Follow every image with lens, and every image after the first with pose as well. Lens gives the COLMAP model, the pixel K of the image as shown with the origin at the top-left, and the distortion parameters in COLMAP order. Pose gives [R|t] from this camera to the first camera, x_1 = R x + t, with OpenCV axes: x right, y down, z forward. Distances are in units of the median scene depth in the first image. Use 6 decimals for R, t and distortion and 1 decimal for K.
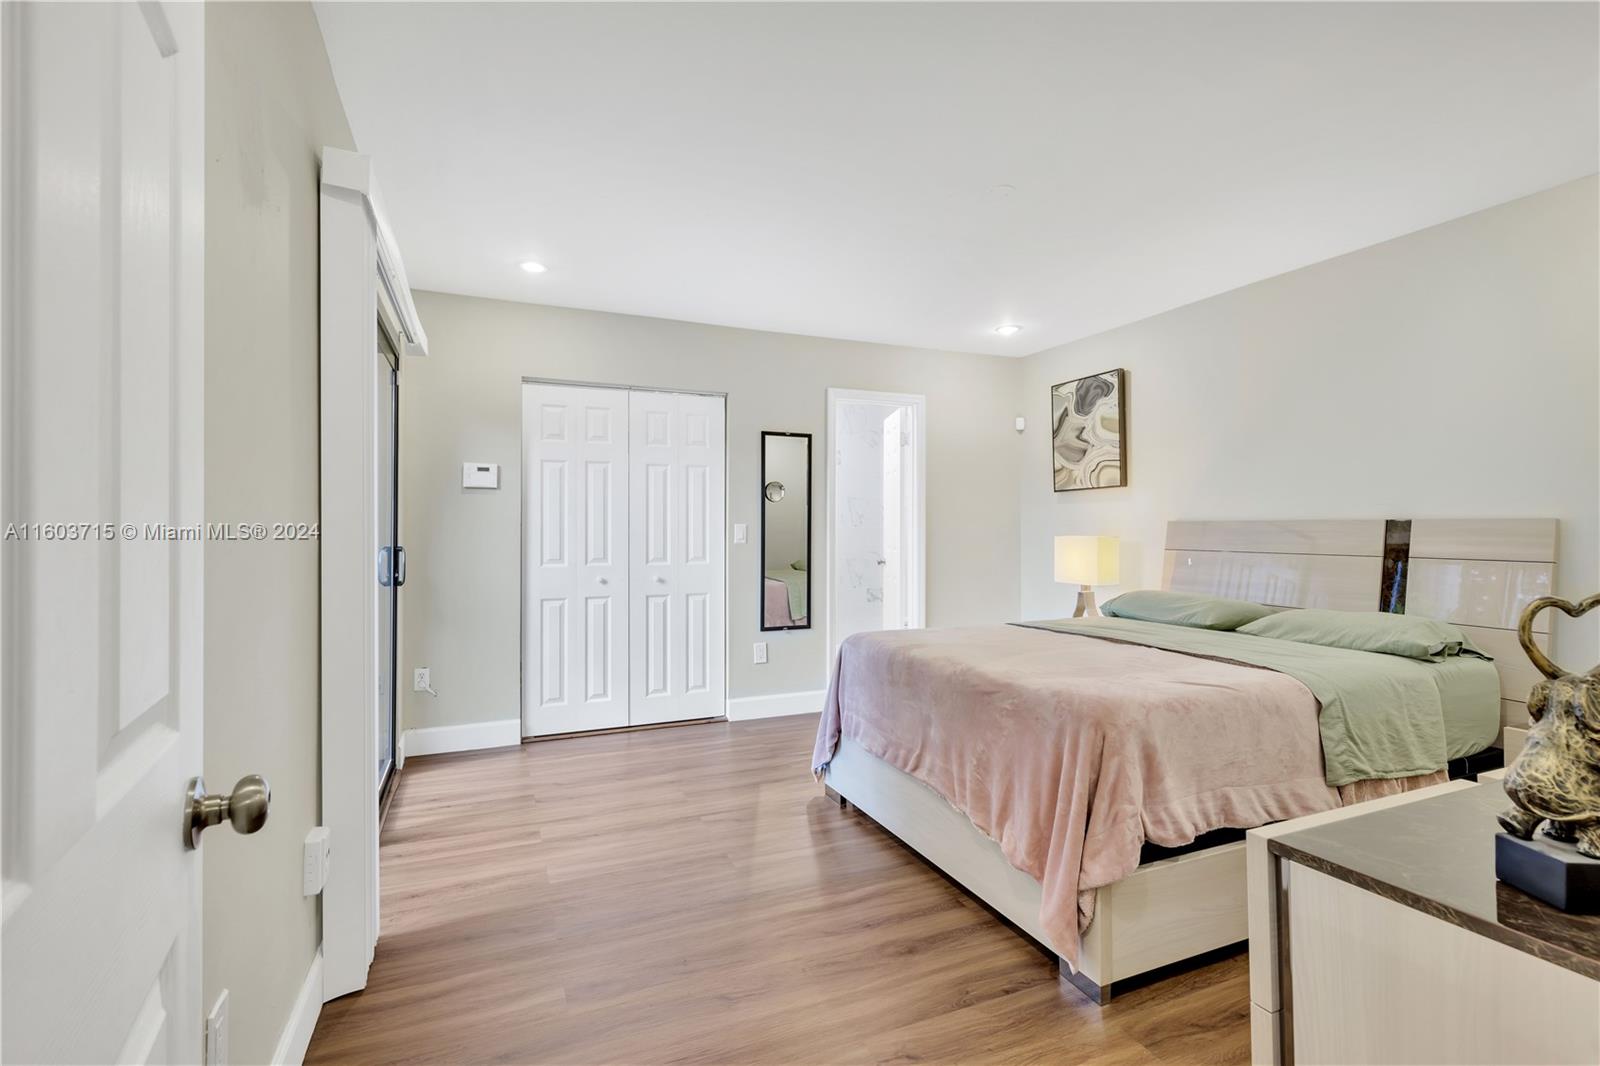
lens RADIAL K [[724.4, 0, 803.0], [0, 724.4, 522.8], [0, 0, 1]] dist [0.003957, -0.000081]
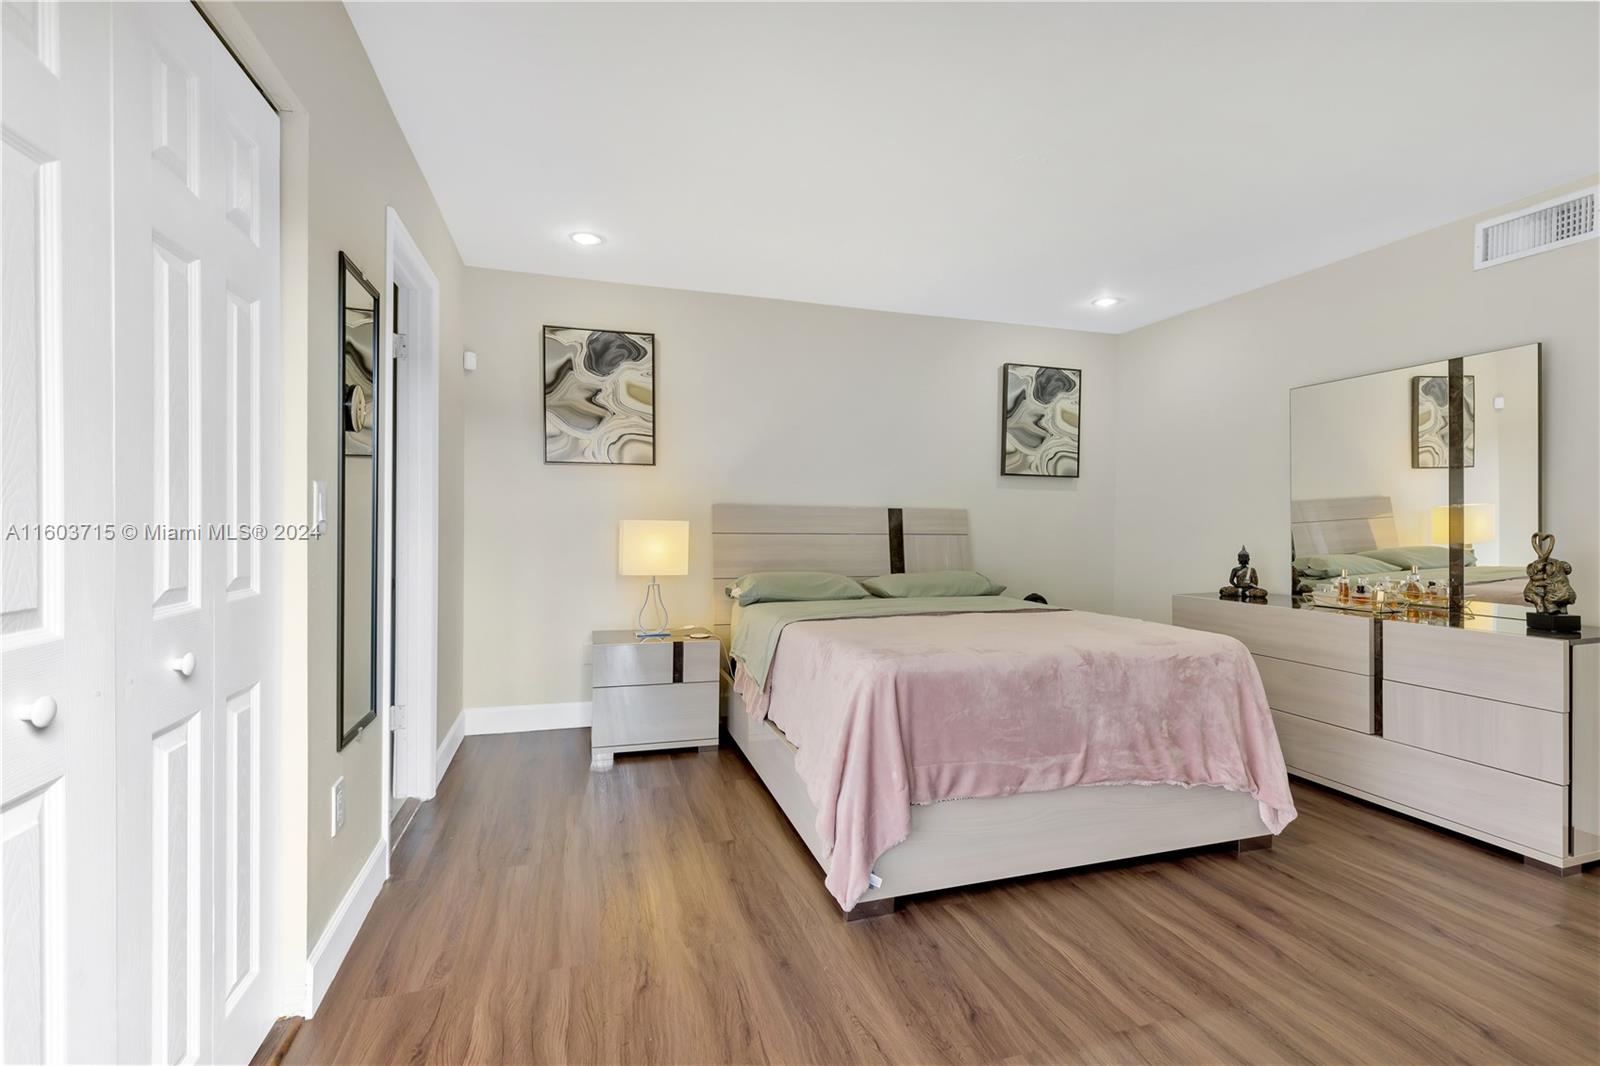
lens RADIAL K [[710.4, 0, 803.6], [0, 710.4, 536.3], [0, 0, 1]] dist [0.002259, 0.000327]
pose [[0.107421, -0.018297, 0.994045, -0.419064], [-0.016278, 0.999664, 0.020159, 0.017713], [-0.994080, -0.018346, 0.107087, 0.700071]]
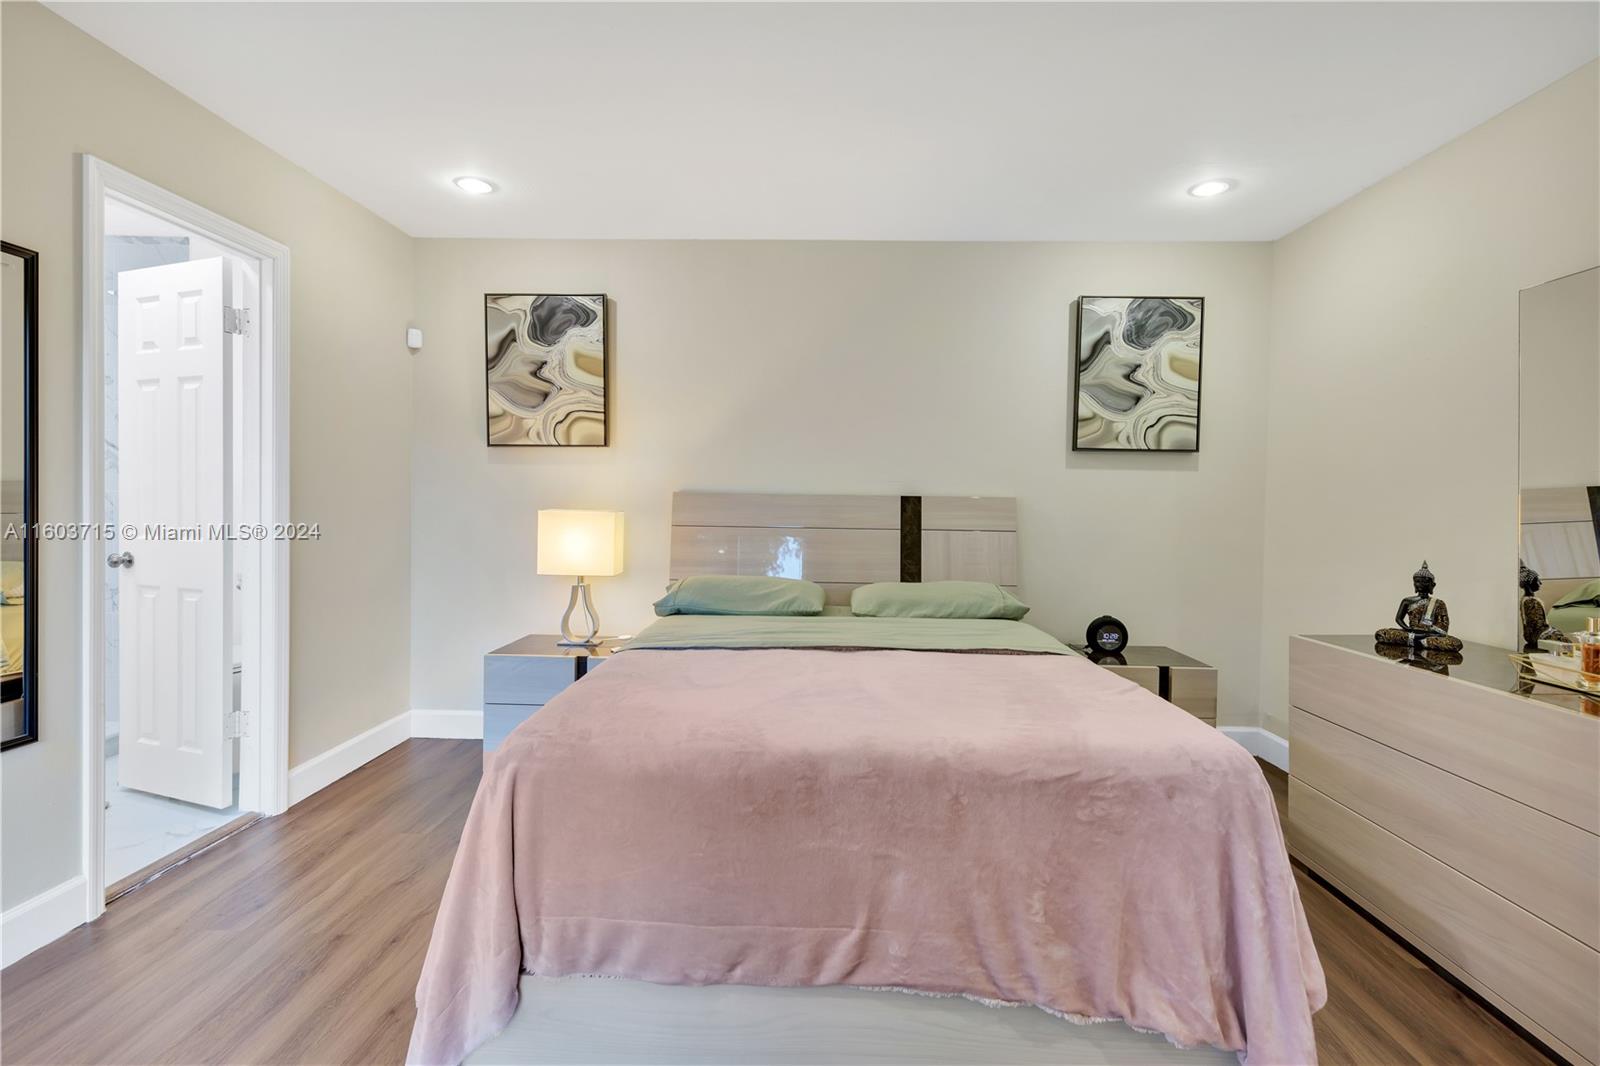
lens RADIAL K [[724.4, 0, 803.0], [0, 724.4, 522.8], [0, 0, 1]] dist [0.003957, -0.000081]
pose [[0.418991, -0.020539, 0.907758, -0.181997], [-0.020732, 0.999267, 0.032179, 0.003072], [-0.907754, -0.032303, 0.418258, 0.463766]]
